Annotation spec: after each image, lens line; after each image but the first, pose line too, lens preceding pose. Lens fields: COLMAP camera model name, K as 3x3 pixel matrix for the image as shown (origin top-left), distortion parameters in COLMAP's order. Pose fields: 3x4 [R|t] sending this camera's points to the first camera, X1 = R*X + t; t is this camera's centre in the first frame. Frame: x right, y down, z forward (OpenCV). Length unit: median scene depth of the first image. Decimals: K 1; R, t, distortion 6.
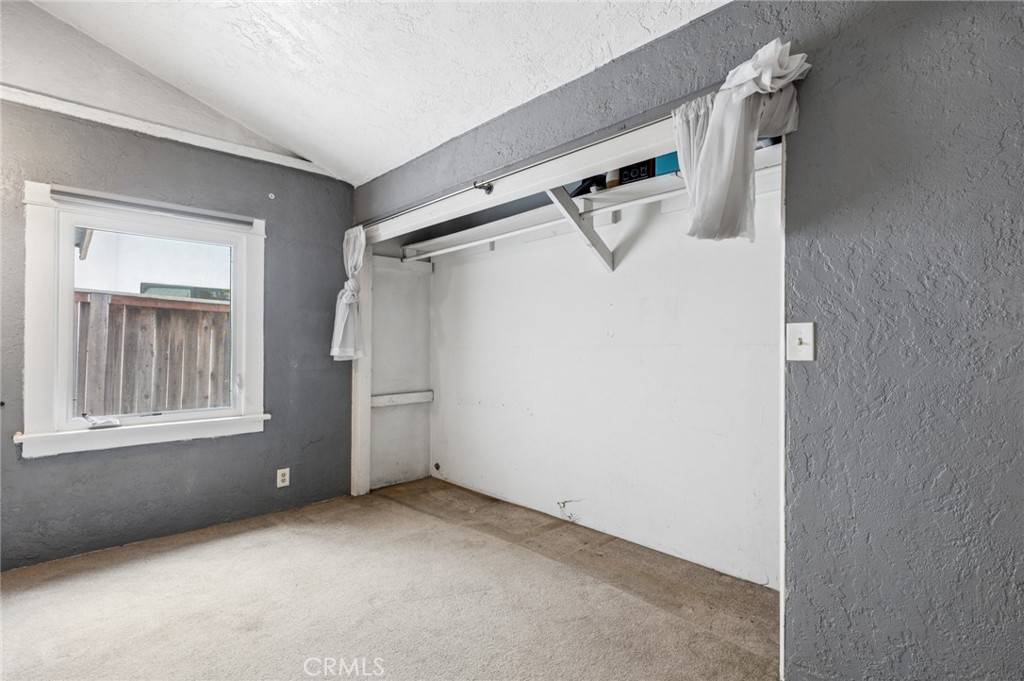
lens RADIAL K [[480.1, 0, 538.7], [0, 480.1, 340.6], [0, 0, 1]] dist [0.008387, -0.002328]
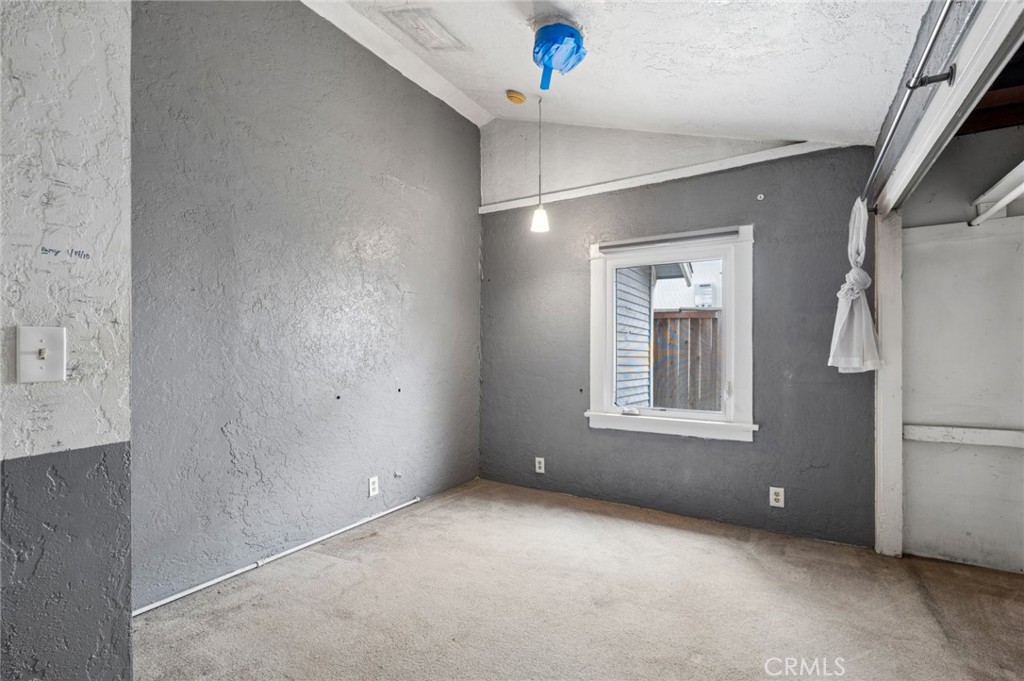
lens RADIAL K [[480.1, 0, 511.1], [0, 480.1, 345.5], [0, 0, 1]] dist [0.008387, -0.002328]
pose [[0.230741, -0.011619, -0.972946, 0.263142], [0.009625, 0.999907, -0.009658, -0.001462], [0.972968, -0.007136, 0.230831, 0.305797]]
